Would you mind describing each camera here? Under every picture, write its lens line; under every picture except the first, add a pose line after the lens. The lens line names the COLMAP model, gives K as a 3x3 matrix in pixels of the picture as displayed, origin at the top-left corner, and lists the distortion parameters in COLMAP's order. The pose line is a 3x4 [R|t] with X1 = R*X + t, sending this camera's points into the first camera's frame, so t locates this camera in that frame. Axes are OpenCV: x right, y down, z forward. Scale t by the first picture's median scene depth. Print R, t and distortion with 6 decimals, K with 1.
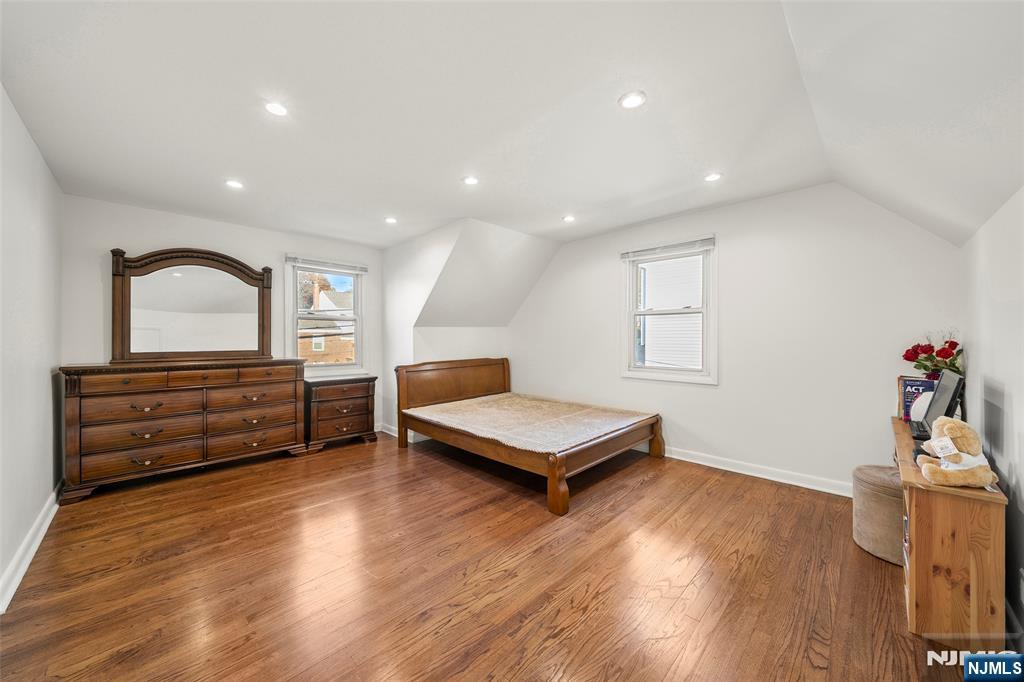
lens RADIAL K [[364.8, 0, 514.1], [0, 364.8, 339.3], [0, 0, 1]] dist [-0.000922, 0.000007]
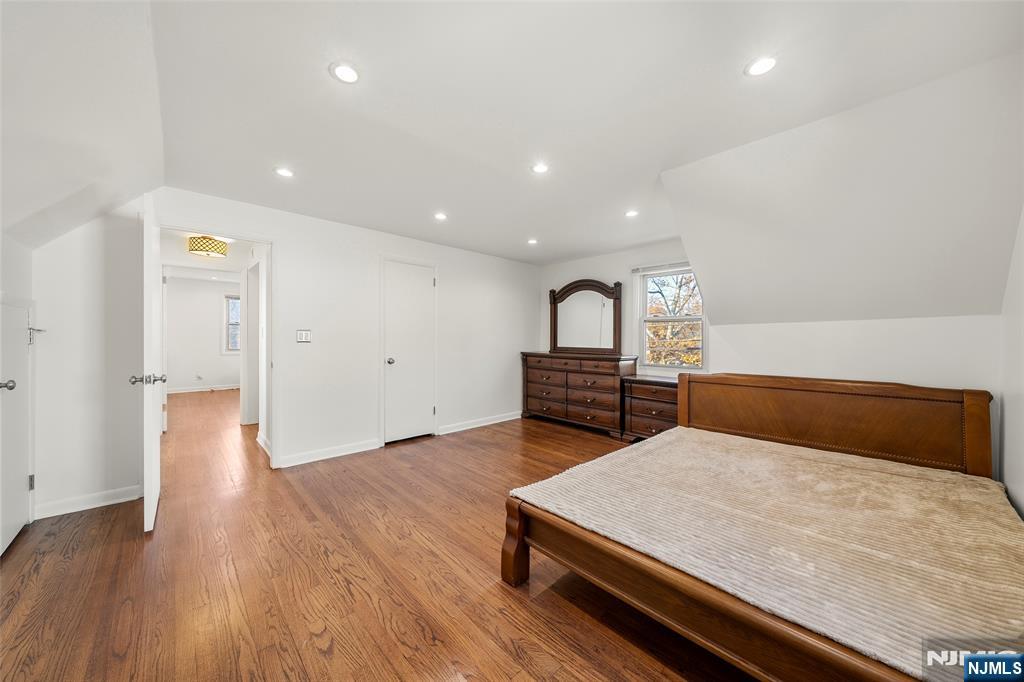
lens RADIAL K [[364.8, 0, 514.1], [0, 364.8, 339.3], [0, 0, 1]] dist [-0.000922, 0.000007]
pose [[-0.047564, 0.004881, -0.998856, 0.678513], [-0.010096, 0.999935, 0.005367, -0.006247], [0.998817, 0.010340, -0.047511, 0.824007]]
